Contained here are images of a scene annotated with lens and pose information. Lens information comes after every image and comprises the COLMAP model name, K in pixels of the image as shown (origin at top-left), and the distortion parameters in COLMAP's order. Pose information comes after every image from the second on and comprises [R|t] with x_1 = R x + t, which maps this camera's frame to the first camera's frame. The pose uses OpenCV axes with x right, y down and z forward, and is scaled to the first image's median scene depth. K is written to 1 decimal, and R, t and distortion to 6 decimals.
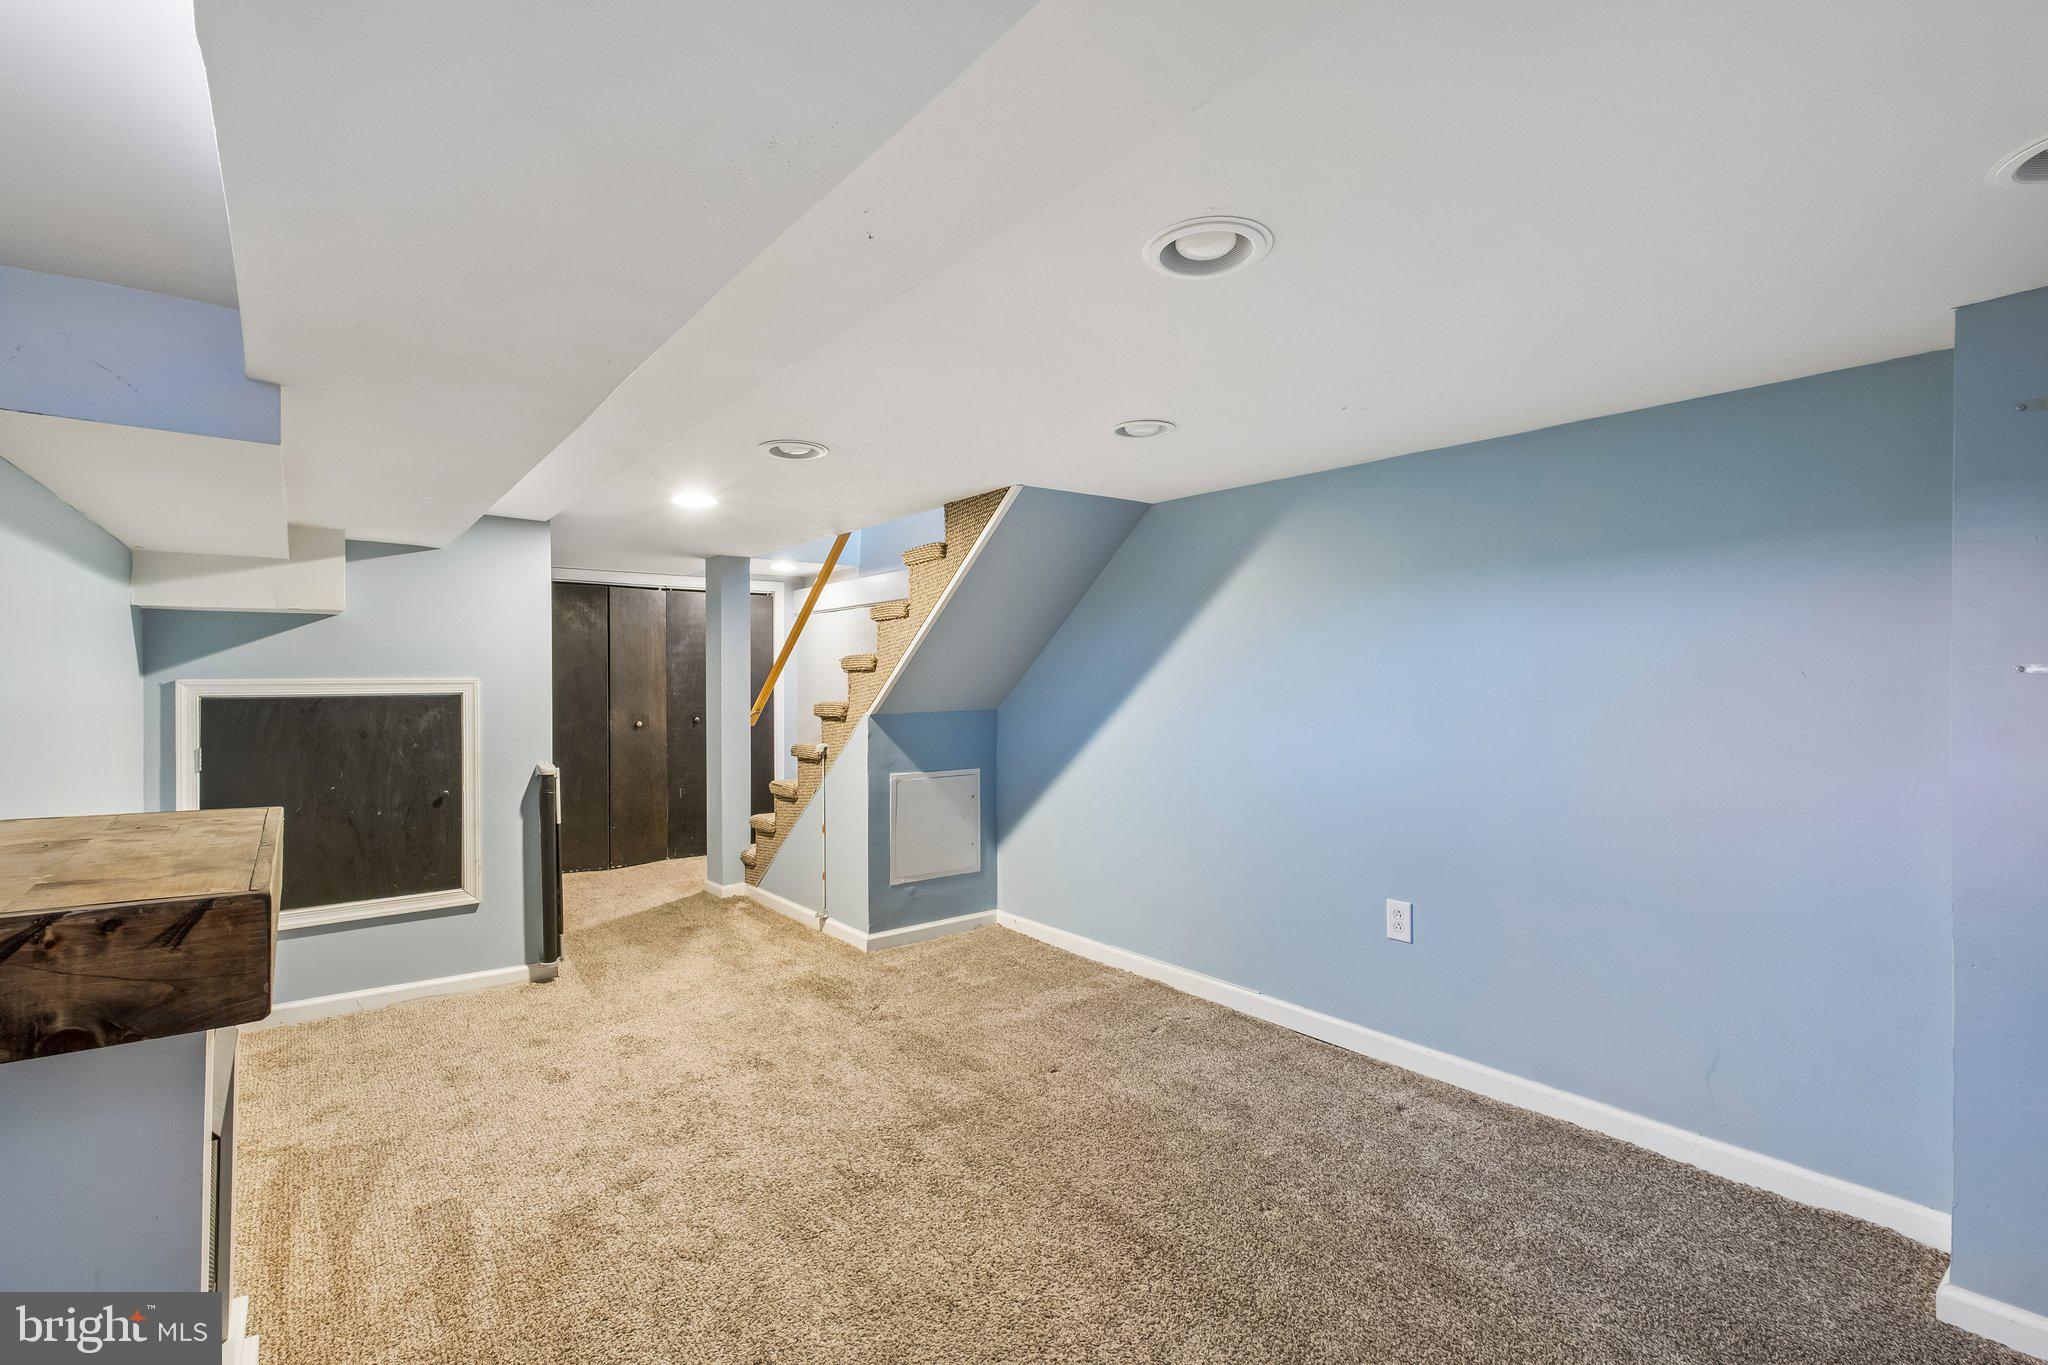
lens RADIAL K [[899.7, 0, 1006.8], [0, 899.7, 675.2], [0, 0, 1]] dist [-0.003539, 0.000219]
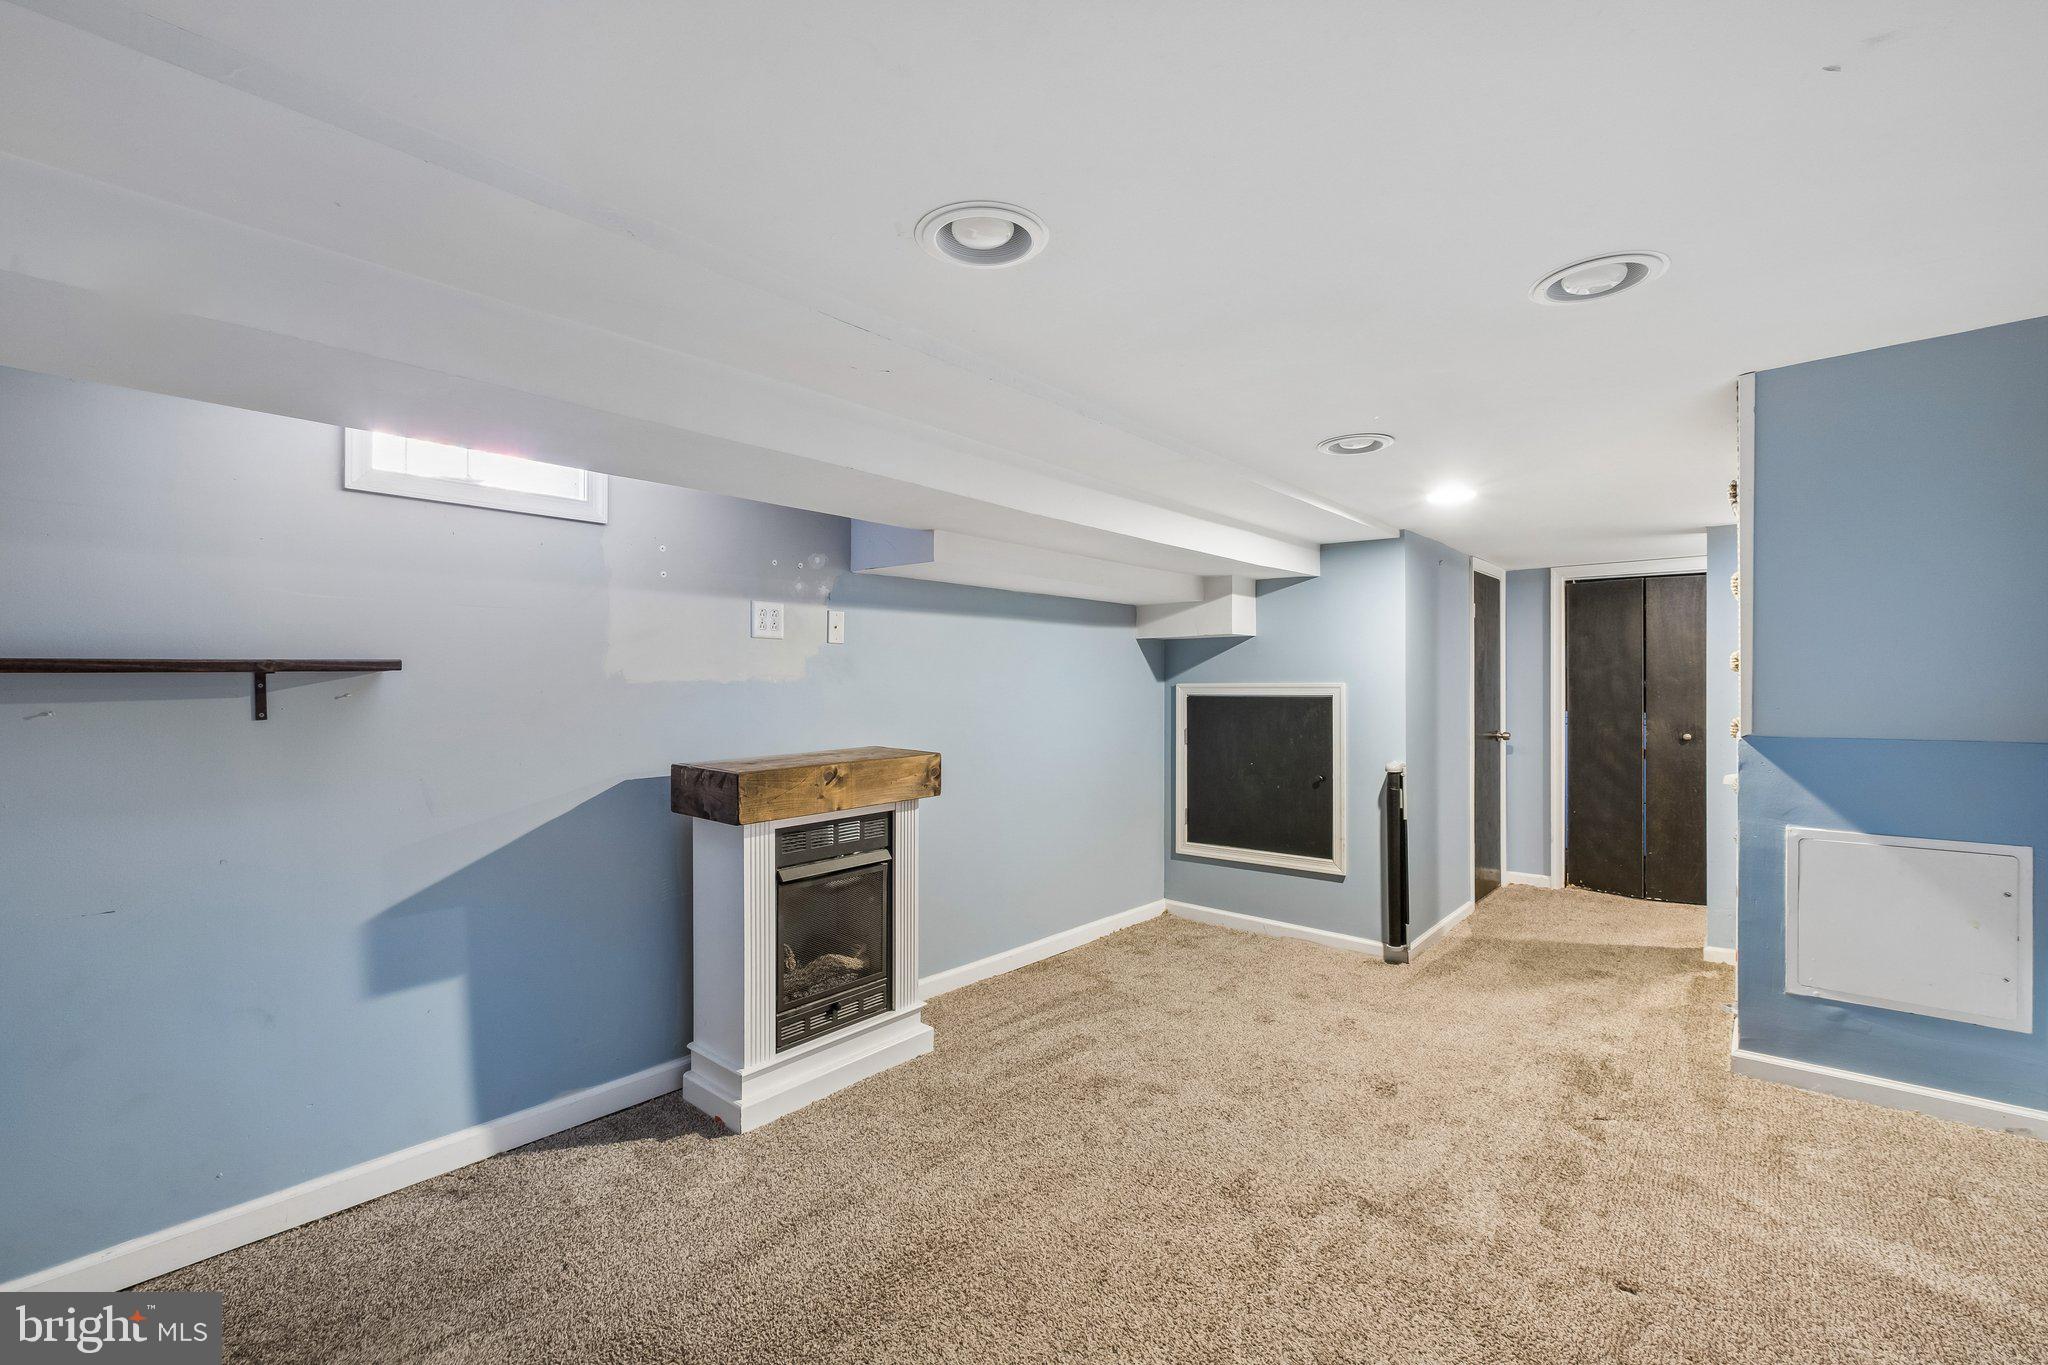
lens RADIAL K [[899.7, 0, 1006.8], [0, 899.7, 675.2], [0, 0, 1]] dist [-0.003539, 0.000219]
pose [[0.197263, -0.006294, -0.980330, 0.494130], [0.004383, 0.999975, -0.005538, -0.002644], [0.980341, -0.003204, 0.197286, 0.354250]]
